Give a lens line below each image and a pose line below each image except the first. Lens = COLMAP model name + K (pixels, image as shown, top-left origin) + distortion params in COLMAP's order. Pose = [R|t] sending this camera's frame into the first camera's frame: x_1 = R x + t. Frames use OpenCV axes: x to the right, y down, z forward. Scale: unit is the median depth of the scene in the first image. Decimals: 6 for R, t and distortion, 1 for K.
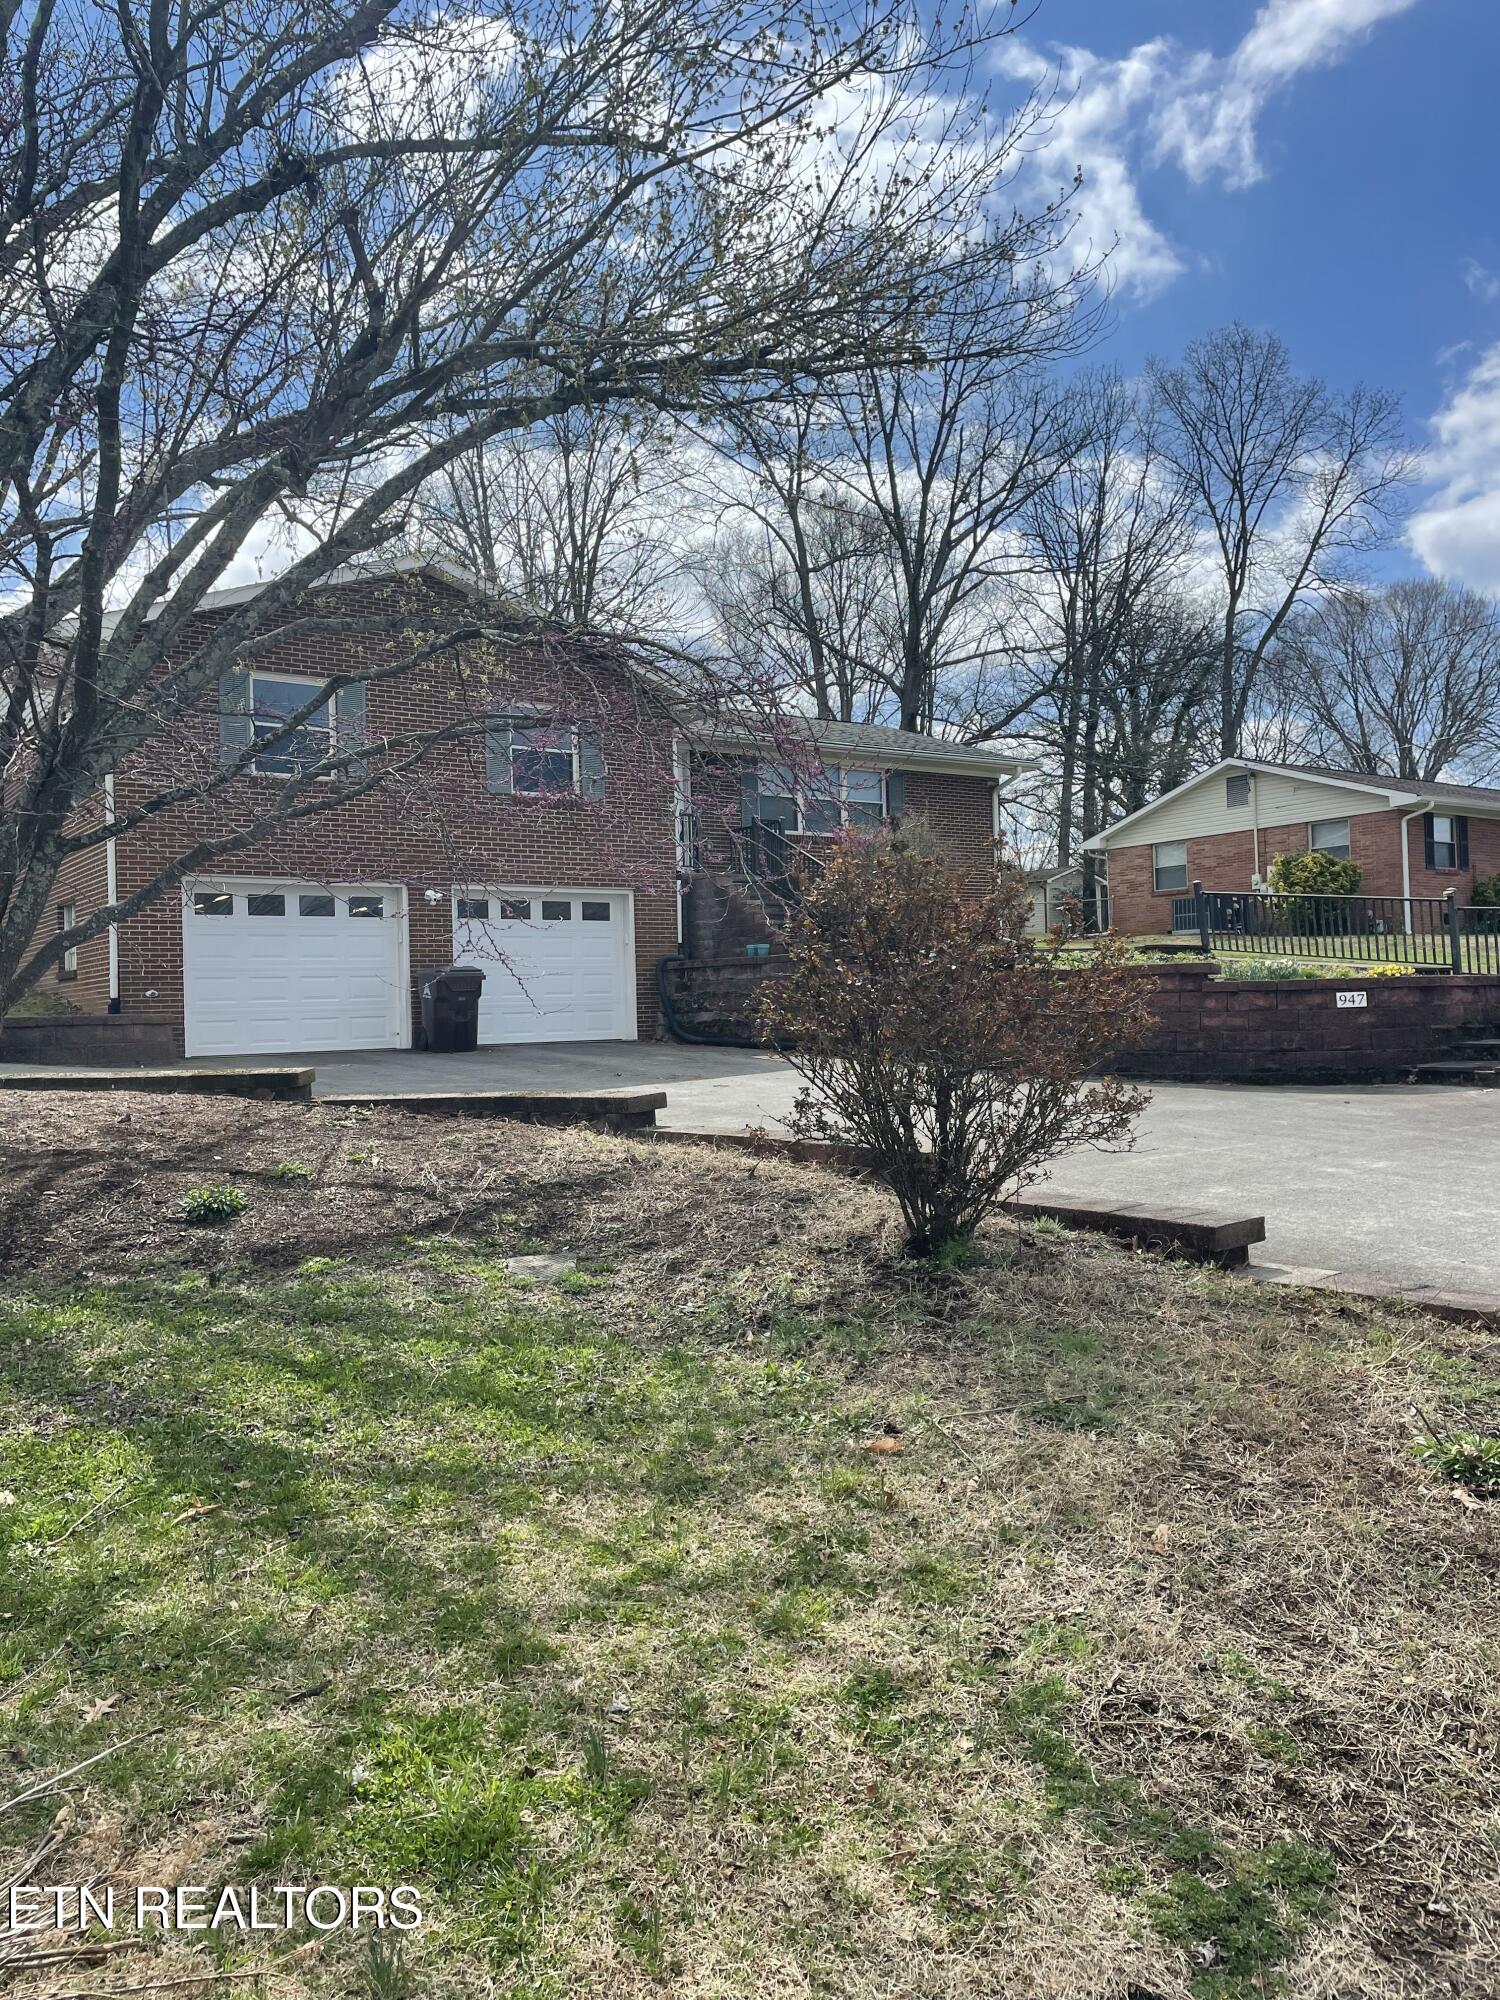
lens RADIAL K [[1472.6, 0, 749.0], [0, 1472.6, 992.5], [0, 0, 1]] dist [0.031367, -0.005644]
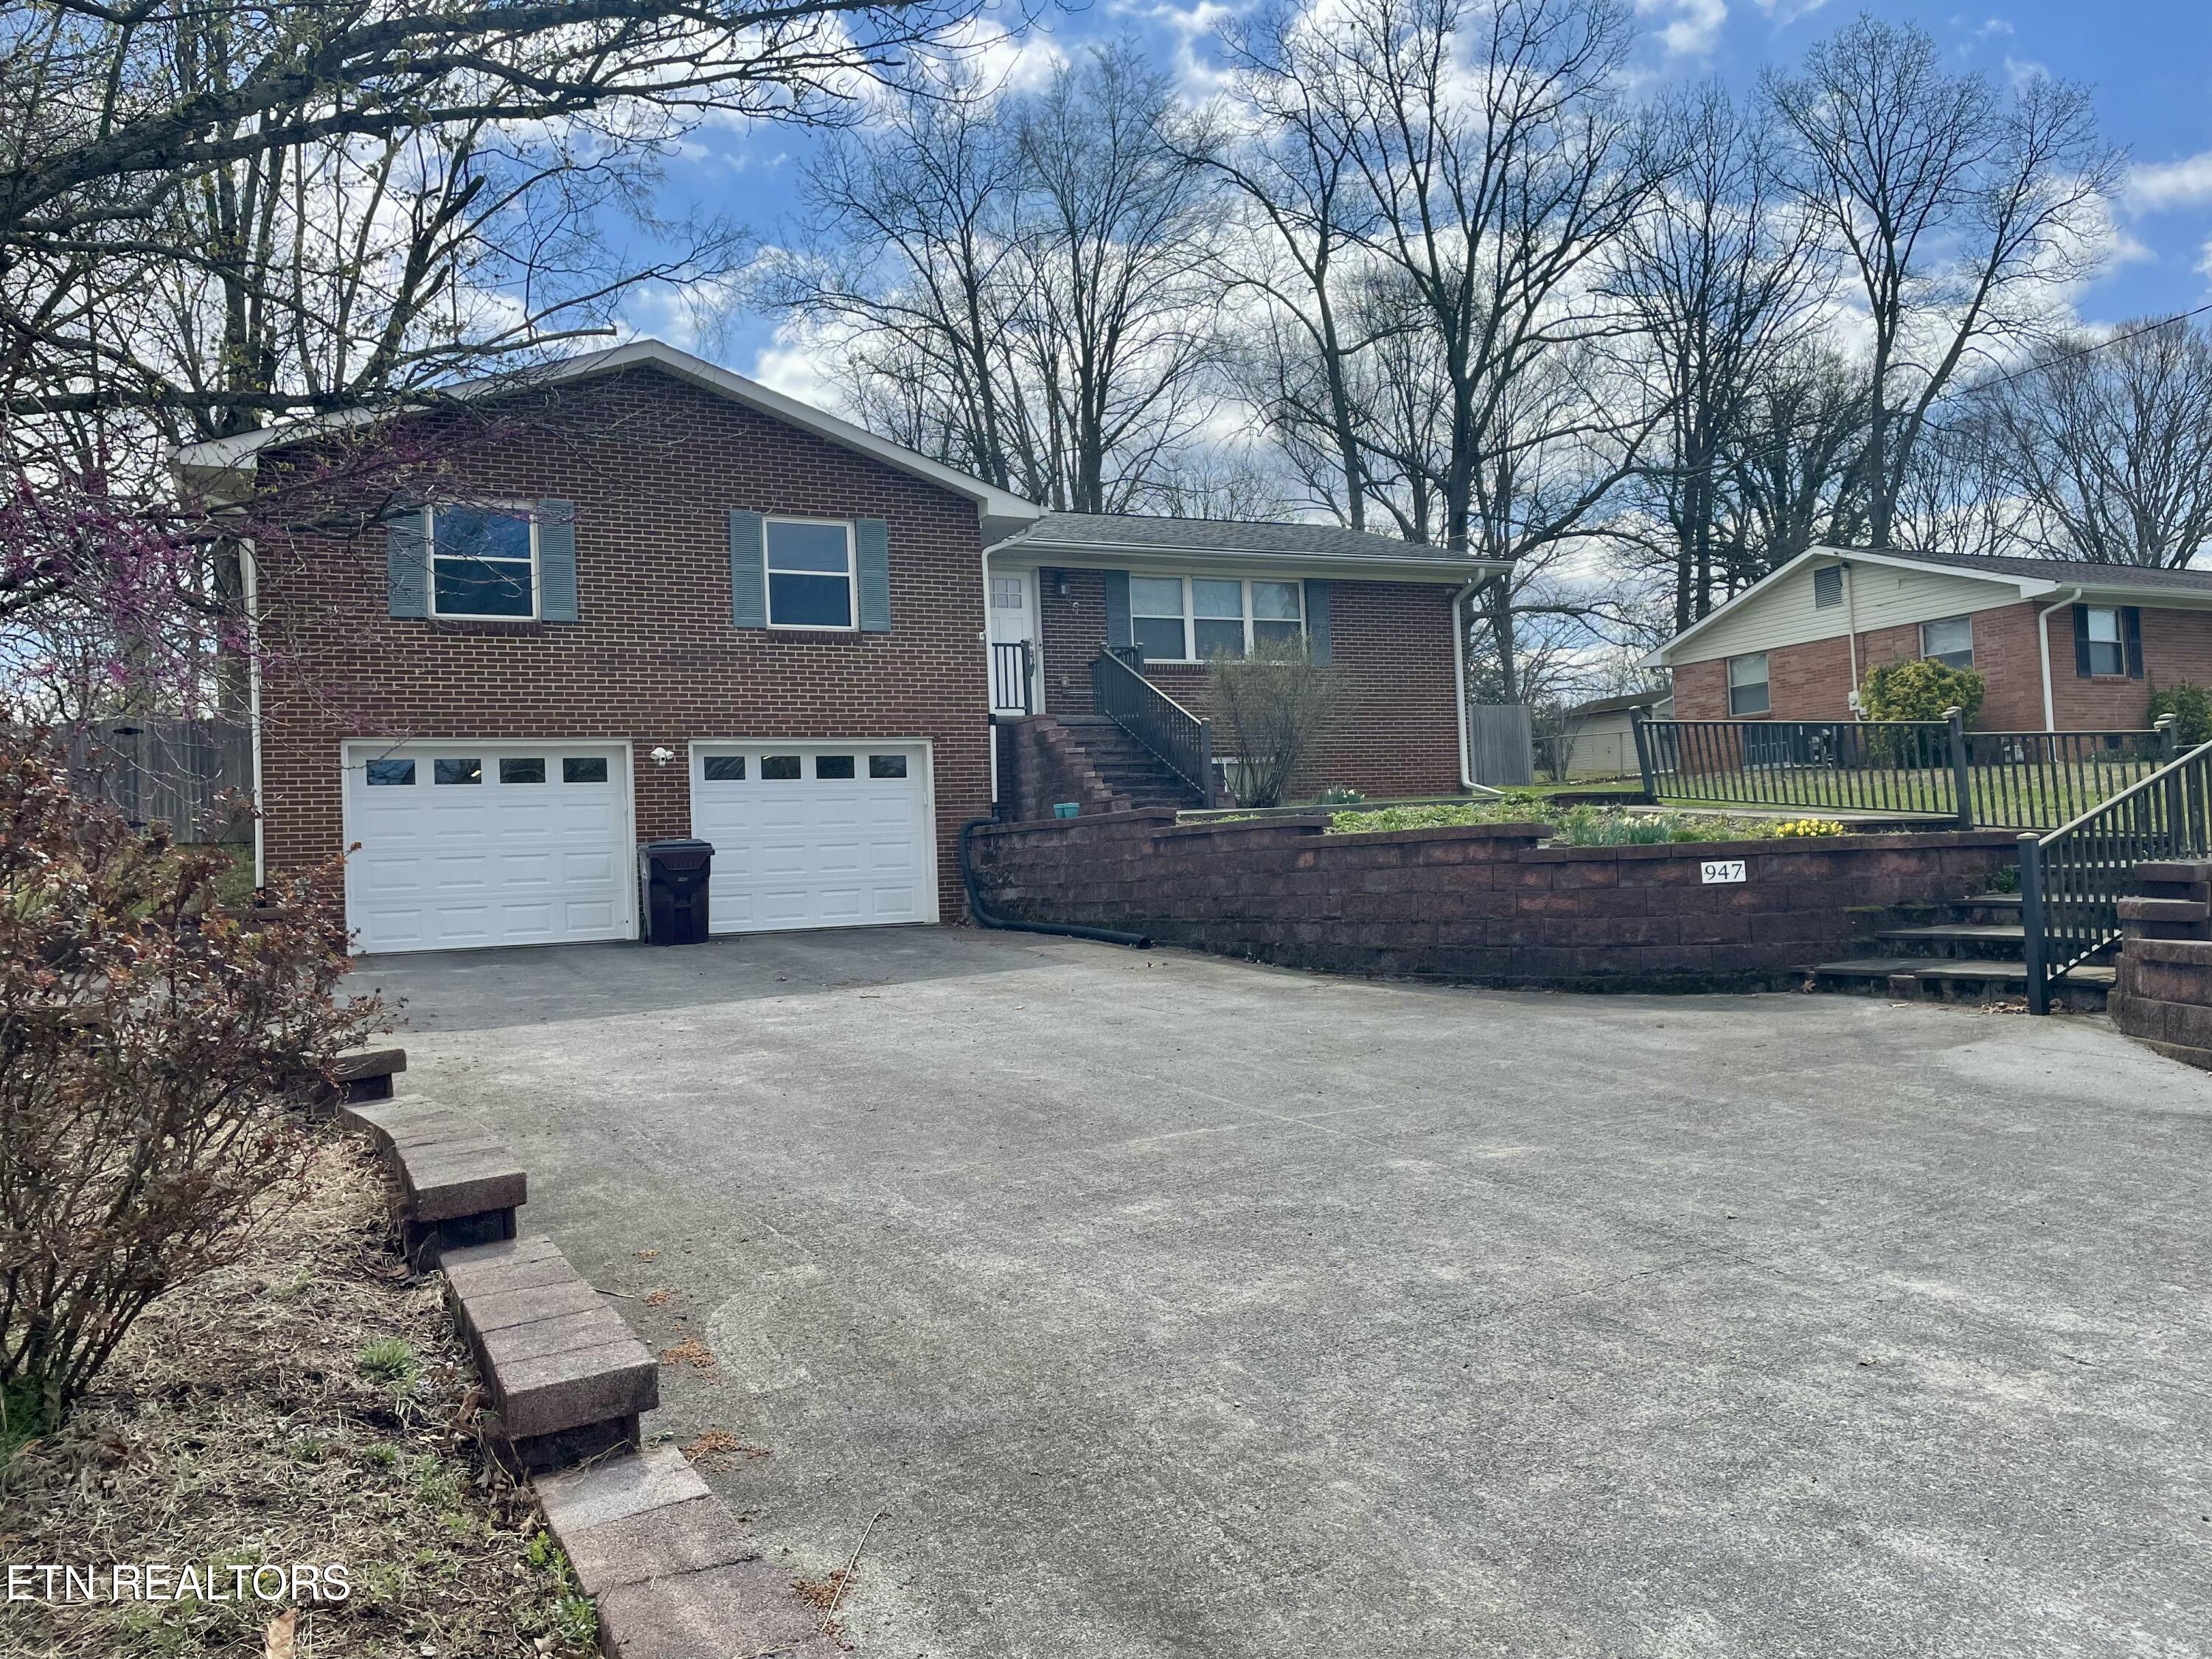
lens RADIAL K [[1628.7, 0, 1107.1], [0, 1628.7, 834.7], [0, 0, 1]] dist [0.031367, -0.005644]
pose [[0.985986, -0.018850, -0.165759, 0.144491], [0.018054, 0.999817, -0.006304, -0.007769], [0.165848, 0.003223, 0.986146, 0.106875]]
